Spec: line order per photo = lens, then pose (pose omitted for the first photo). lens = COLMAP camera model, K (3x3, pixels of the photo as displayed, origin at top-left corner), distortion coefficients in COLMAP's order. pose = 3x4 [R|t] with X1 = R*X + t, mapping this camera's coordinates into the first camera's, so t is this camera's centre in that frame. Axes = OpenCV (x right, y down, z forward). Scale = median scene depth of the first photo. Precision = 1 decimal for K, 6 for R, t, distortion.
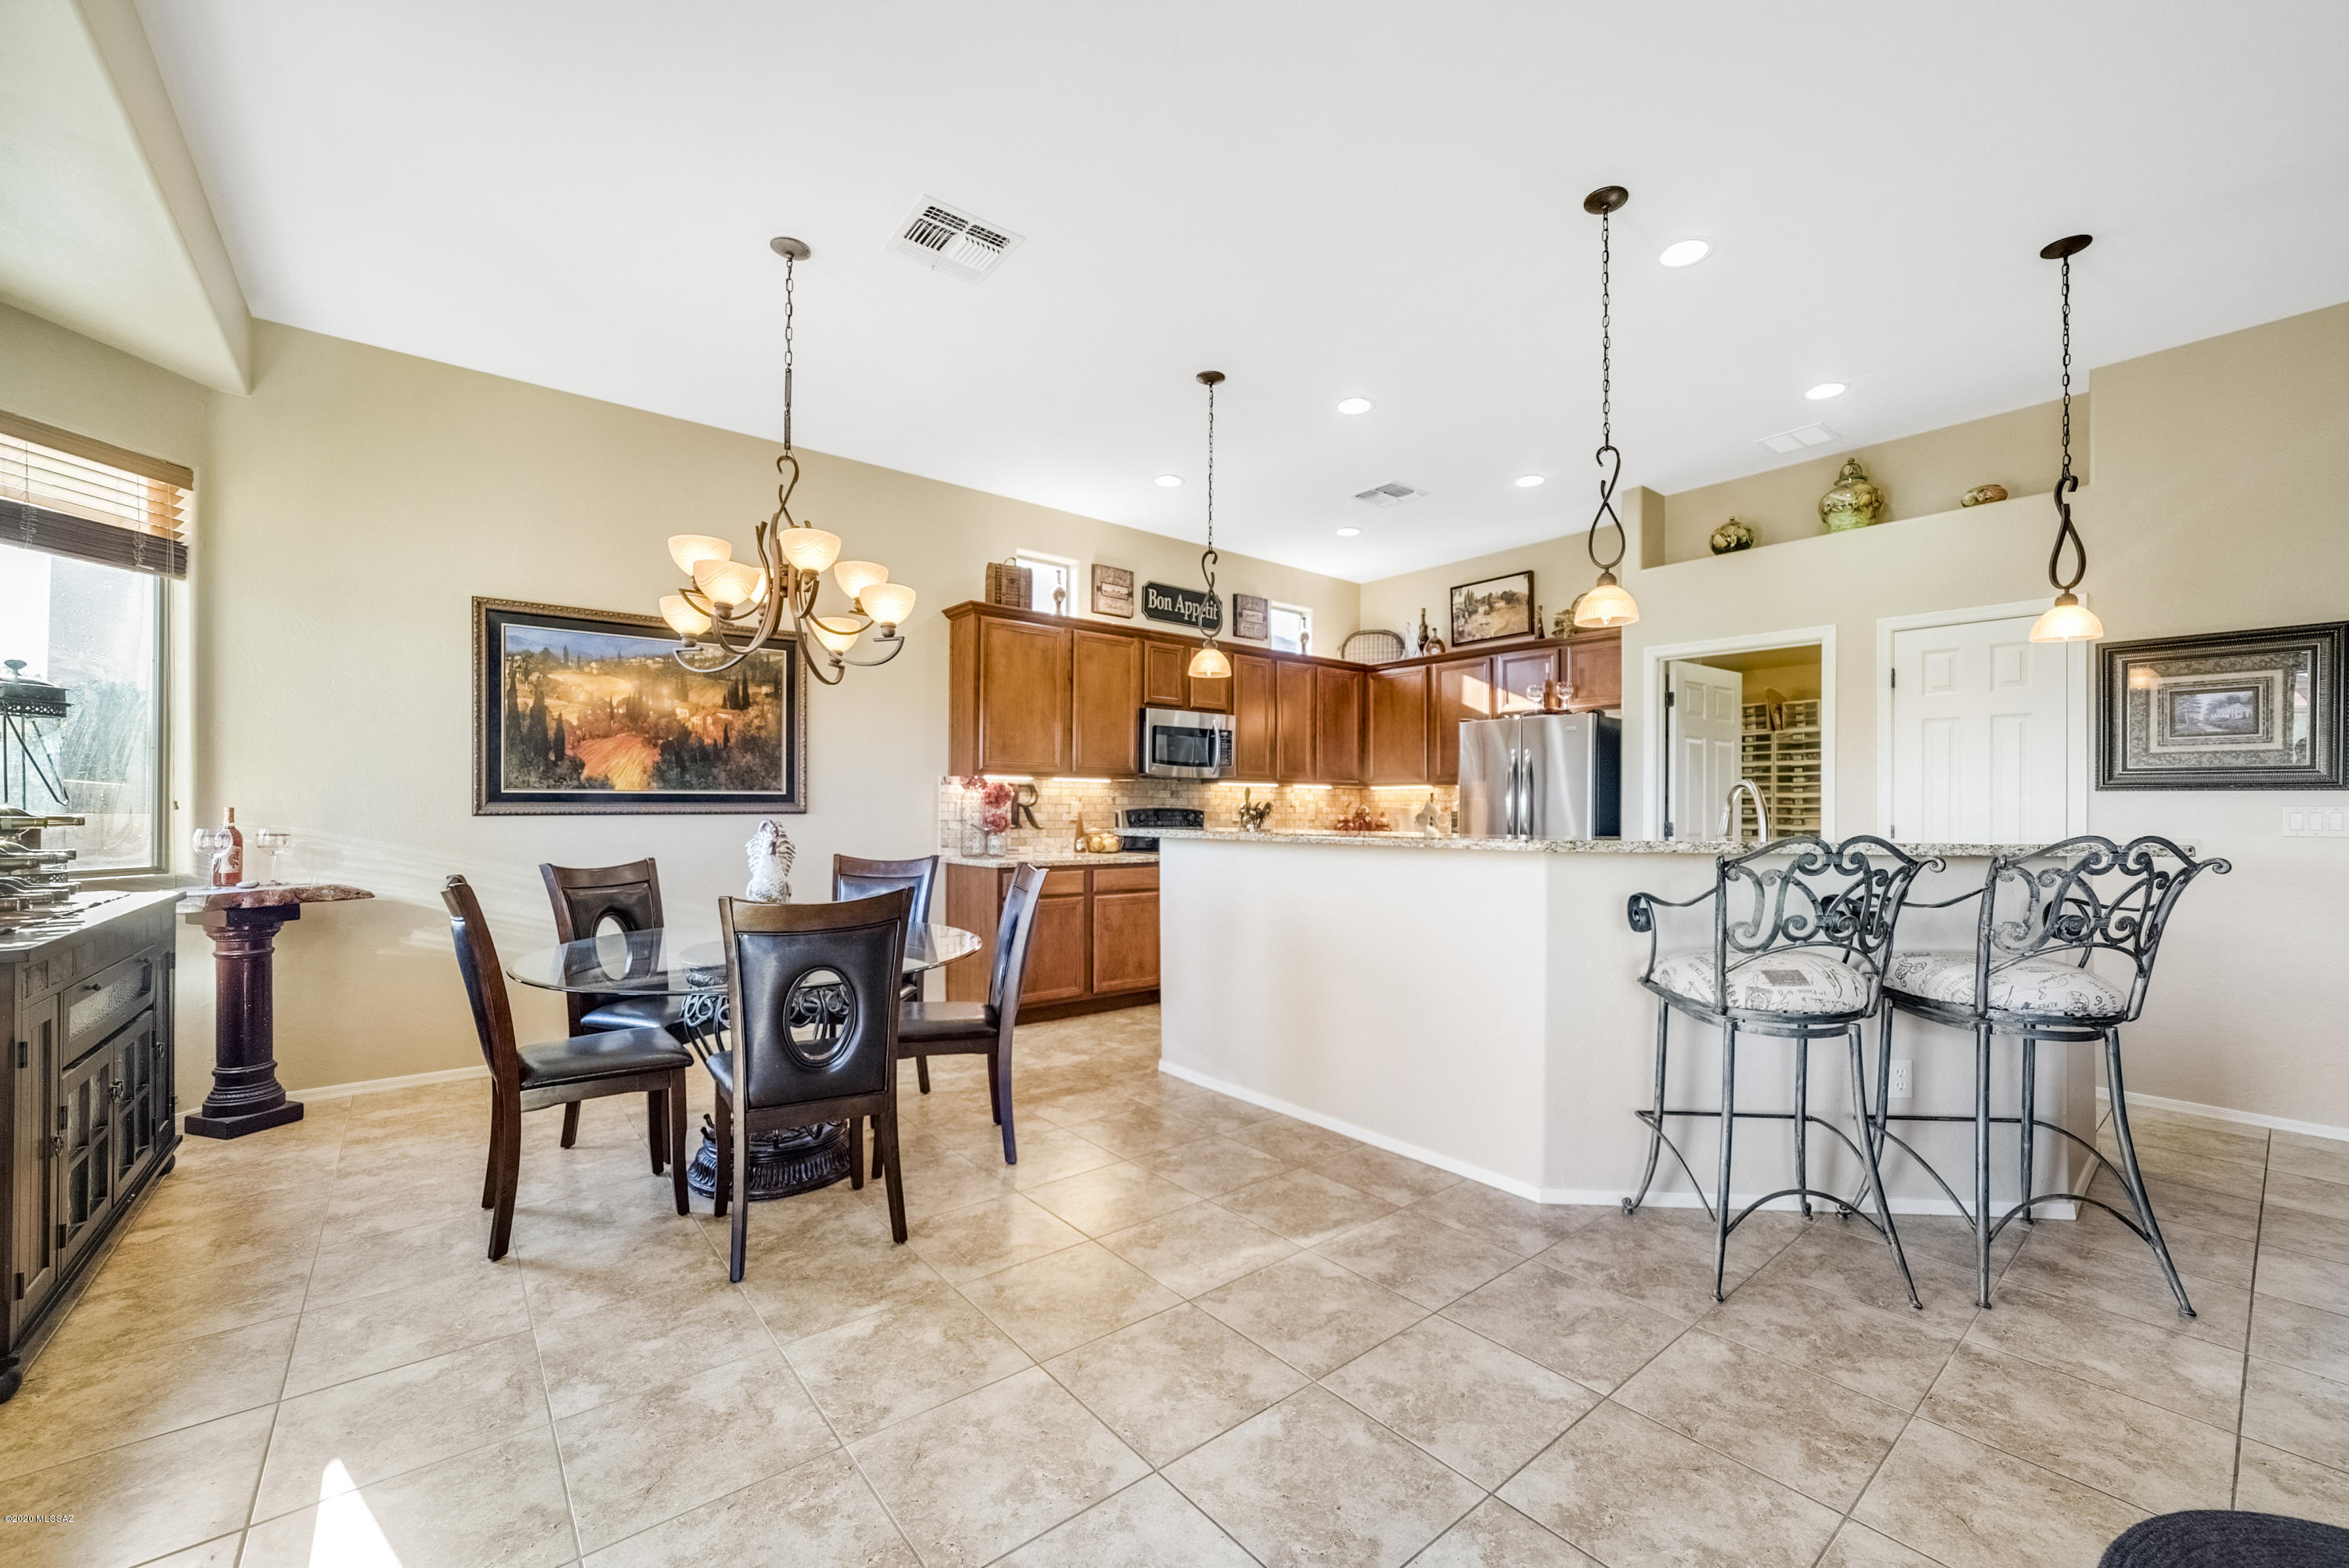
lens RADIAL K [[931.4, 0, 1174.6], [0, 931.4, 810.3], [0, 0, 1]] dist [-0.019088, 0.003527]
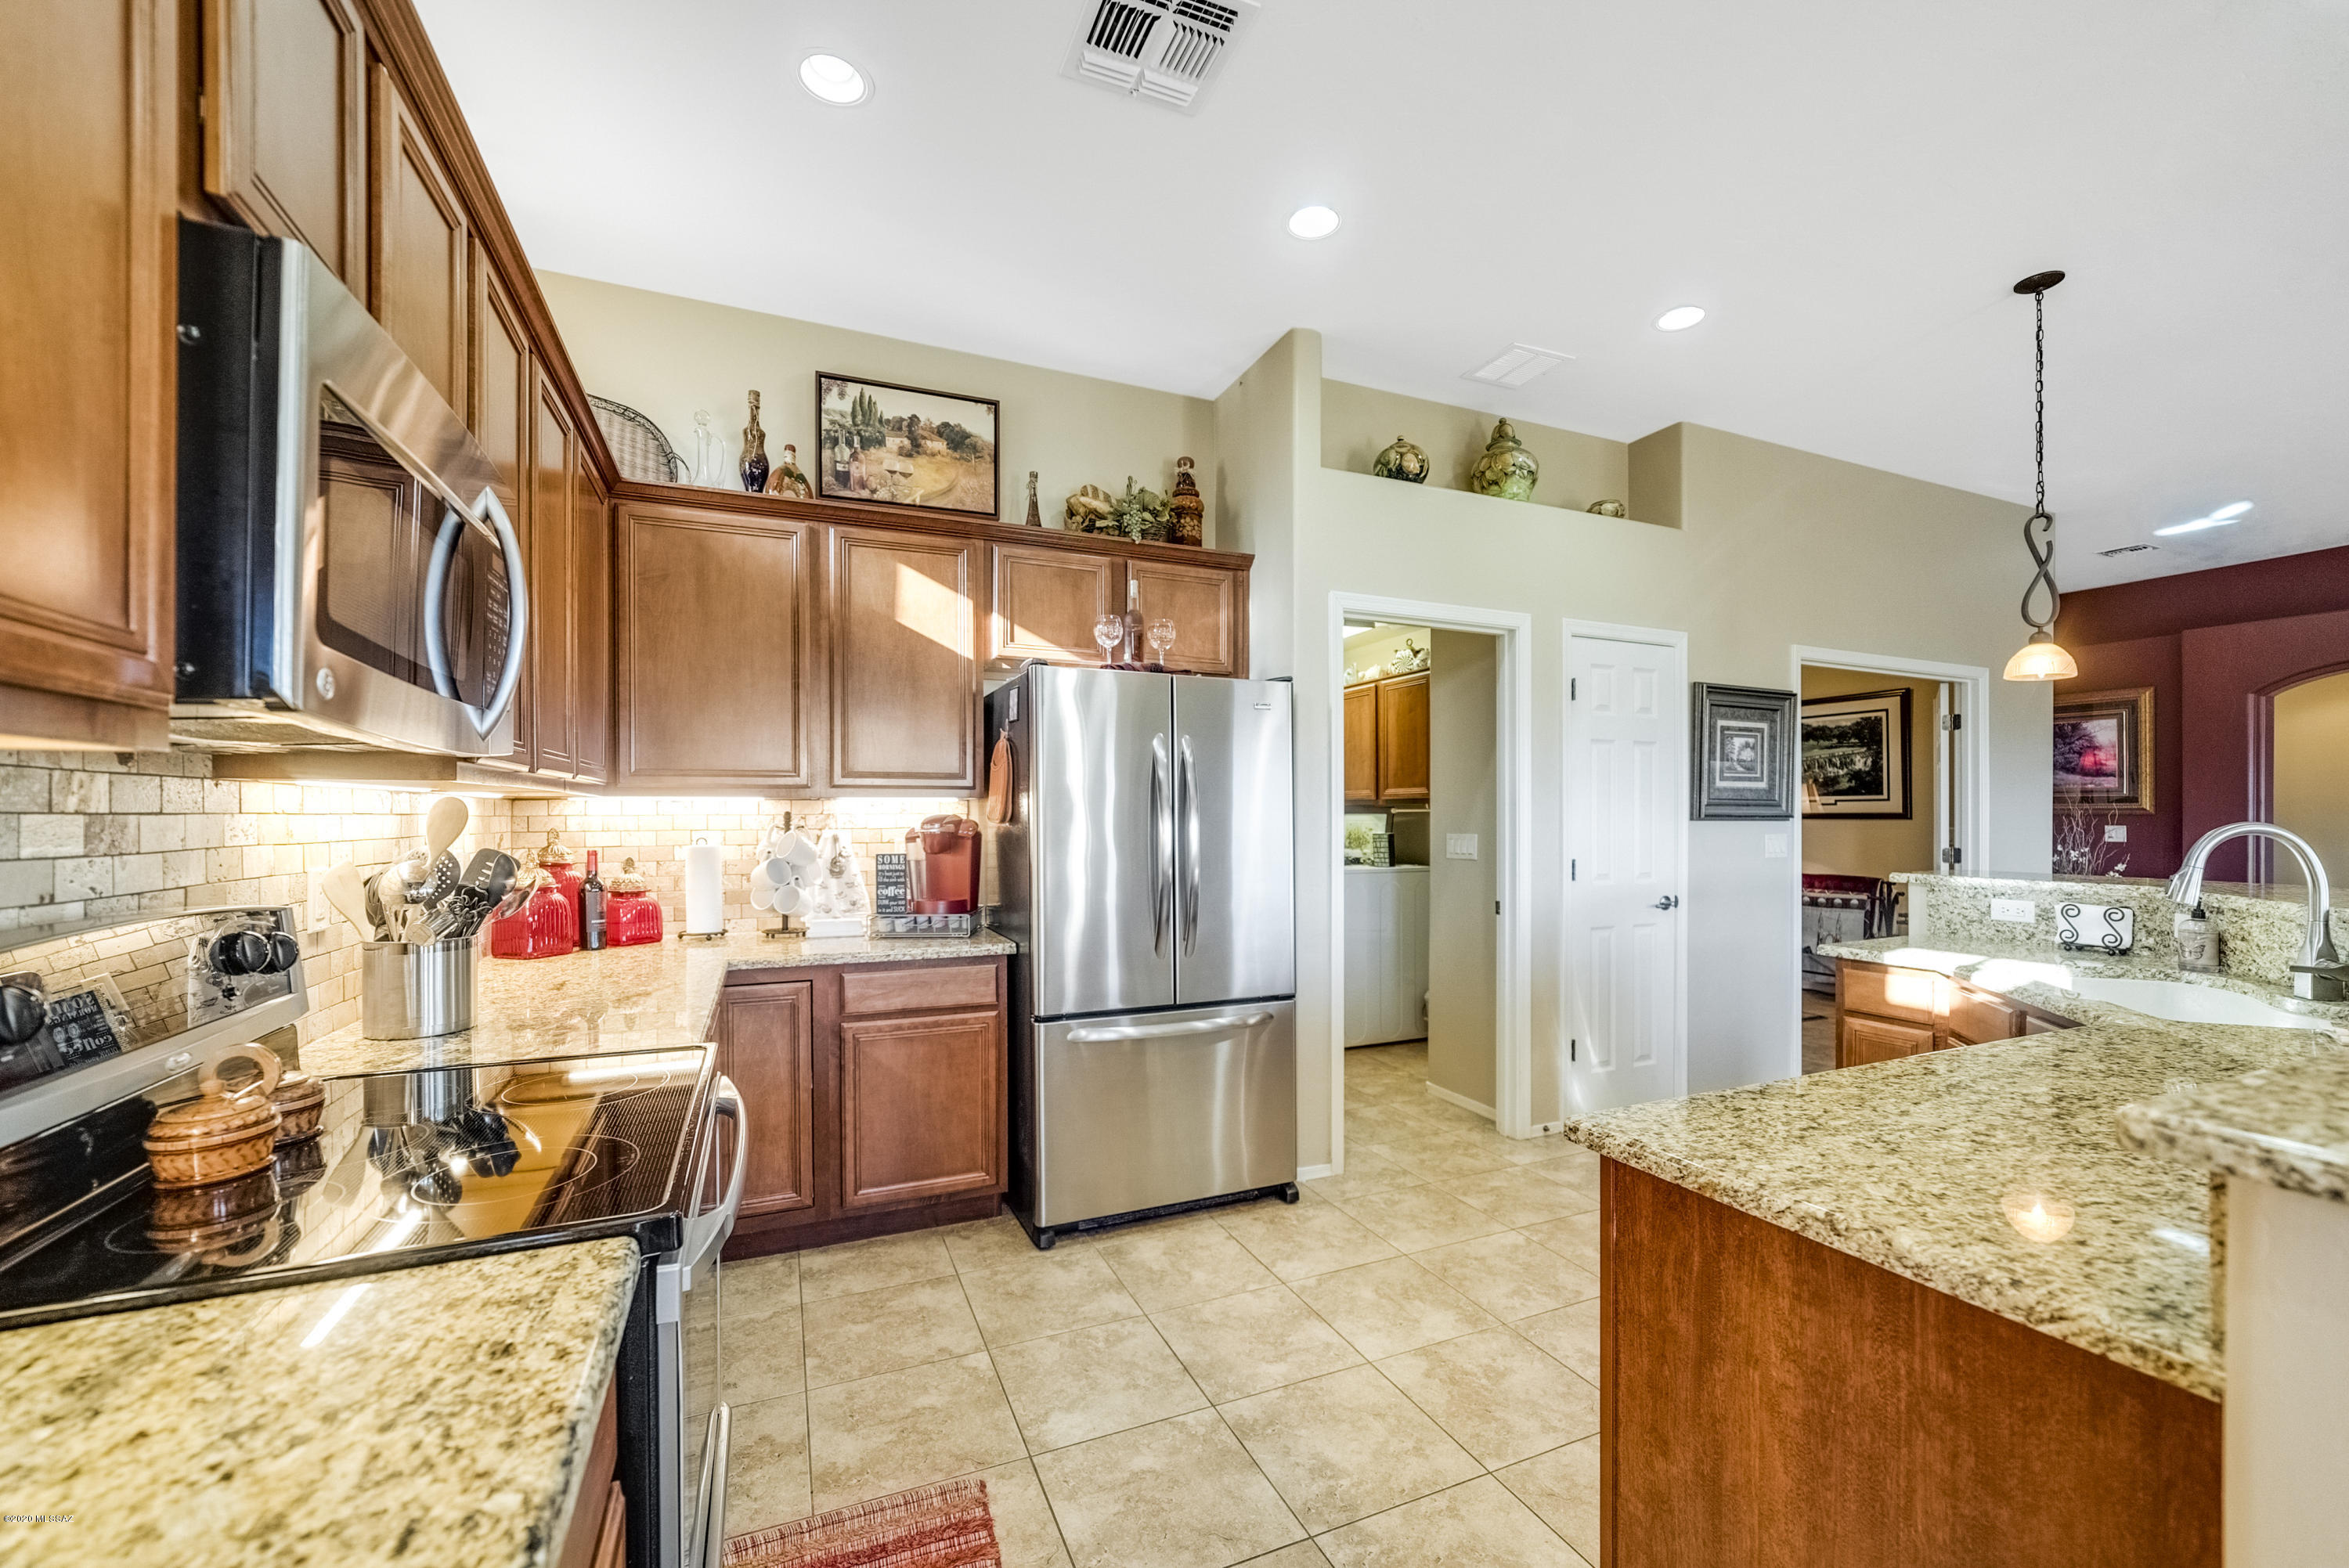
lens RADIAL K [[944.5, 0, 1175.2], [0, 944.5, 818.4], [0, 0, 1]] dist [-0.013051, 0.000041]
pose [[0.268666, -0.013086, 0.963145, -0.144534], [0.002419, 0.999914, 0.012911, -0.027704], [-0.963230, -0.001138, 0.268674, 0.906723]]
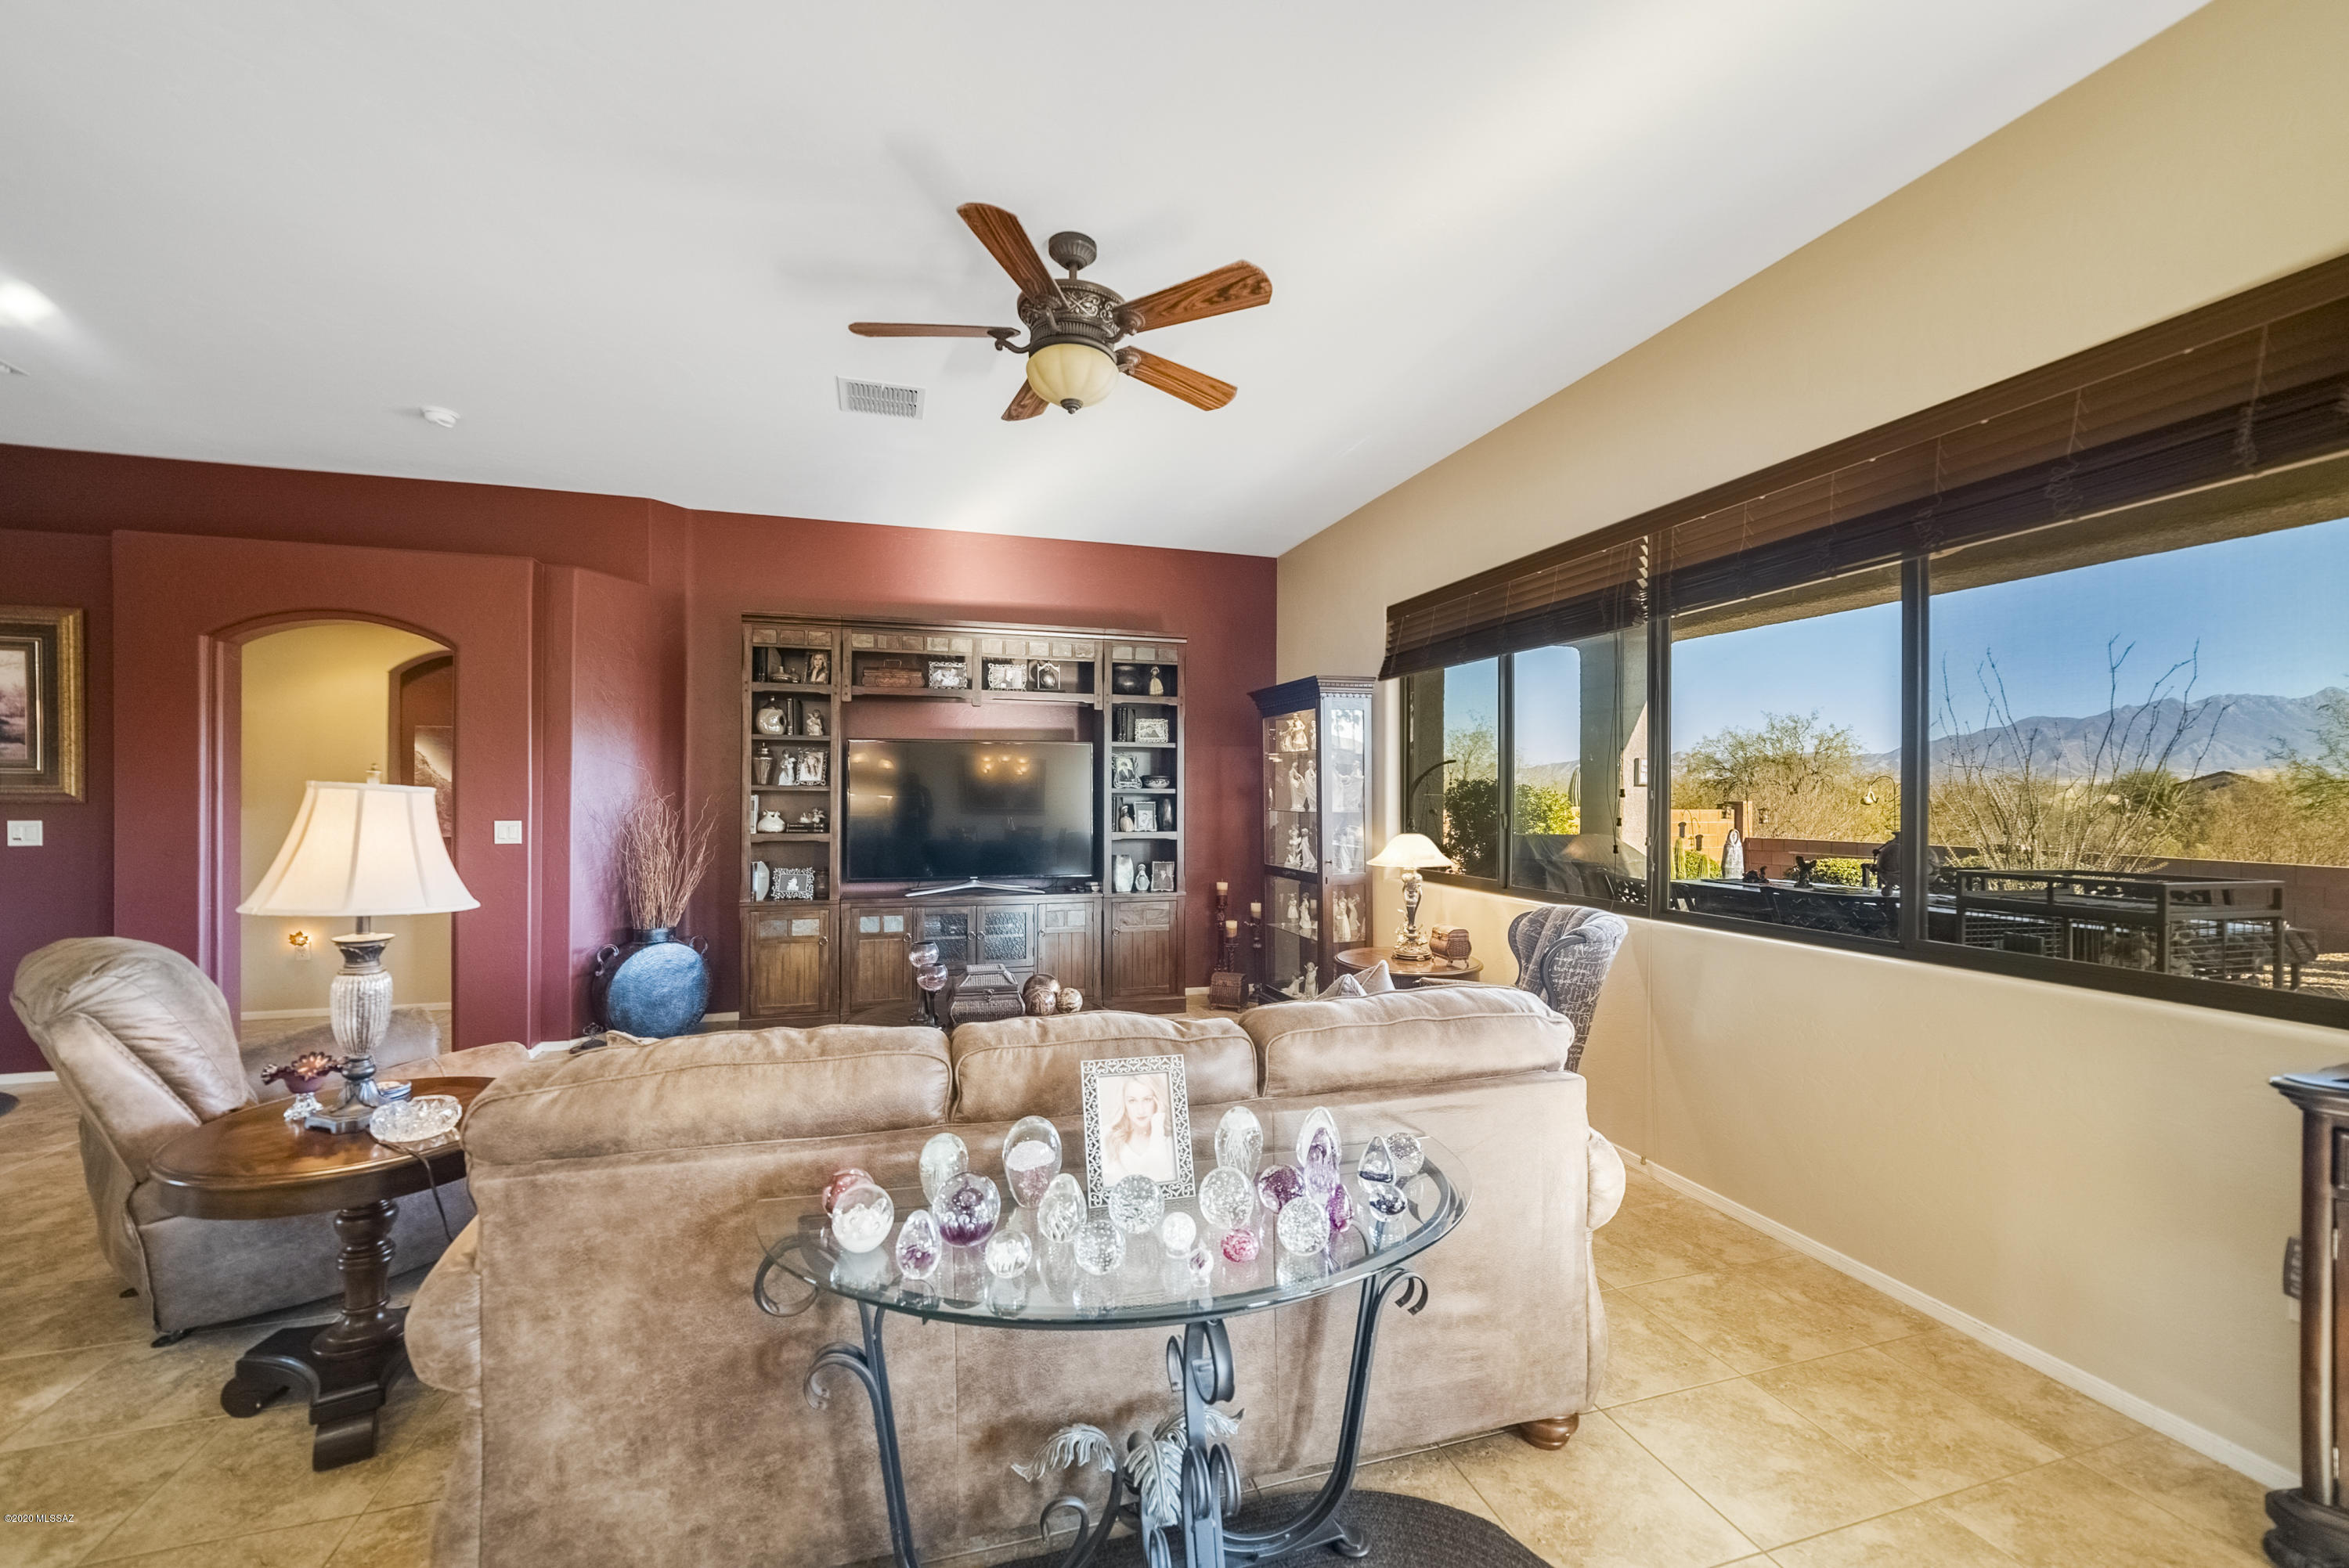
lens RADIAL K [[941.0, 0, 1174.1], [0, 941.0, 789.9], [0, 0, 1]] dist [-0.001477, 0.000061]
pose [[-0.924573, -0.008020, 0.380921, 0.191137], [-0.008618, 0.999963, 0.000135, -0.032984], [-0.380908, -0.003158, -0.924608, 0.390157]]
